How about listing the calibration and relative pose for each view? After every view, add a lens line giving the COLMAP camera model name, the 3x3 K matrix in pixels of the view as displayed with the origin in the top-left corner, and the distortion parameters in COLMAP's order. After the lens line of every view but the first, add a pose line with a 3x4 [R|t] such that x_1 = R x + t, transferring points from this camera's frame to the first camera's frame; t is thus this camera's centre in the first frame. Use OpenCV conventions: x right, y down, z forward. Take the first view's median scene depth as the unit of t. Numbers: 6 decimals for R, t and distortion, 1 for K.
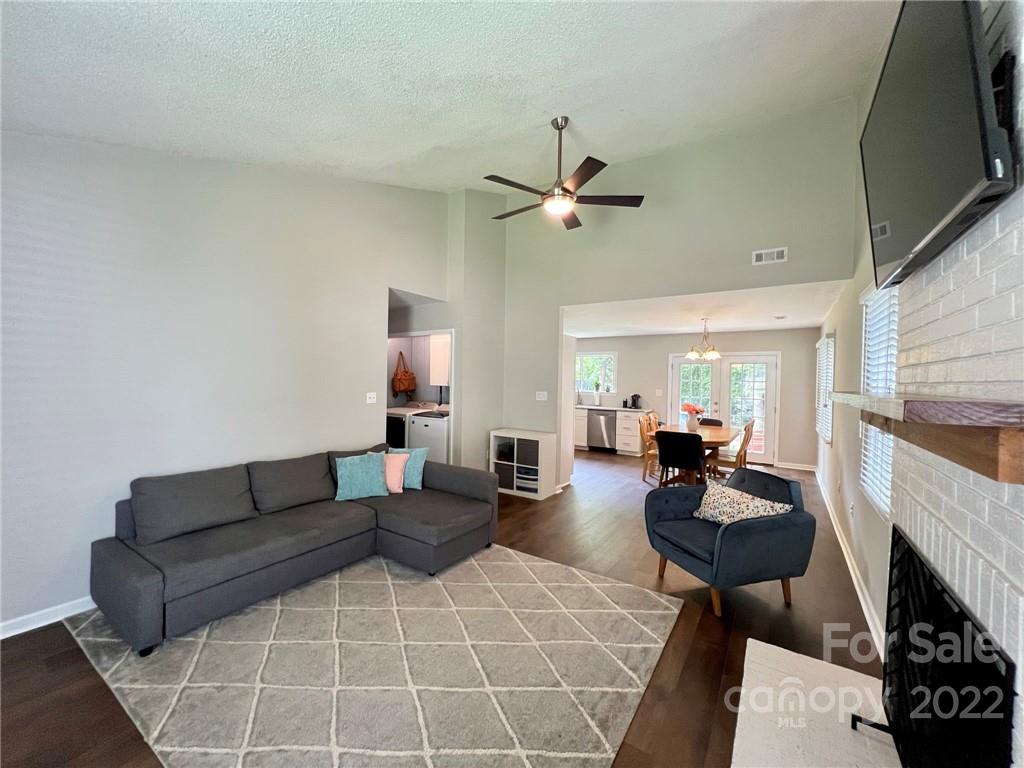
lens RADIAL K [[409.6, 0, 514.0], [0, 409.6, 383.6], [0, 0, 1]] dist [-0.002585, -0.000214]
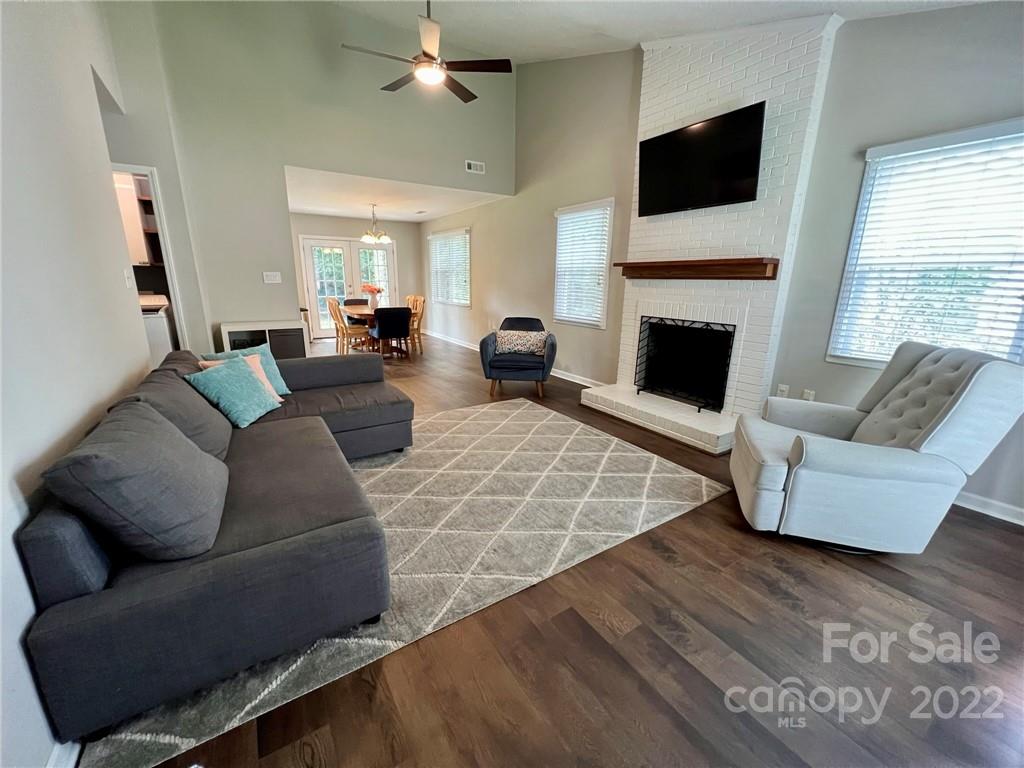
lens RADIAL K [[409.6, 0, 512.6], [0, 409.6, 384.1], [0, 0, 1]] dist [-0.002585, -0.000214]
pose [[0.400868, -0.241084, 0.883846, -1.058943], [0.005367, 0.965356, 0.260882, 0.049799], [-0.916120, -0.099836, 0.388274, 0.414076]]
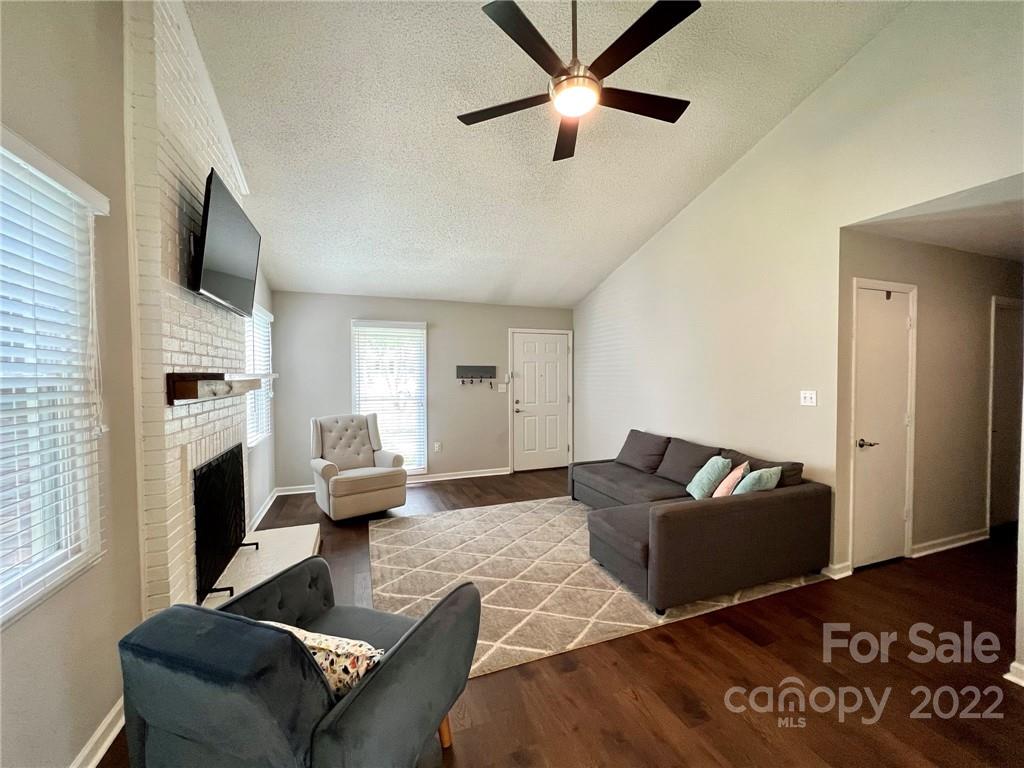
lens RADIAL K [[409.9, 0, 510.6], [0, 409.9, 382.6], [0, 0, 1]] dist [0.001316, 0.000008]
pose [[-0.592253, 0.012133, -0.805661, 0.856489], [-0.000573, 0.999880, 0.015479, -0.004919], [0.805752, 0.009629, -0.592175, 1.597674]]
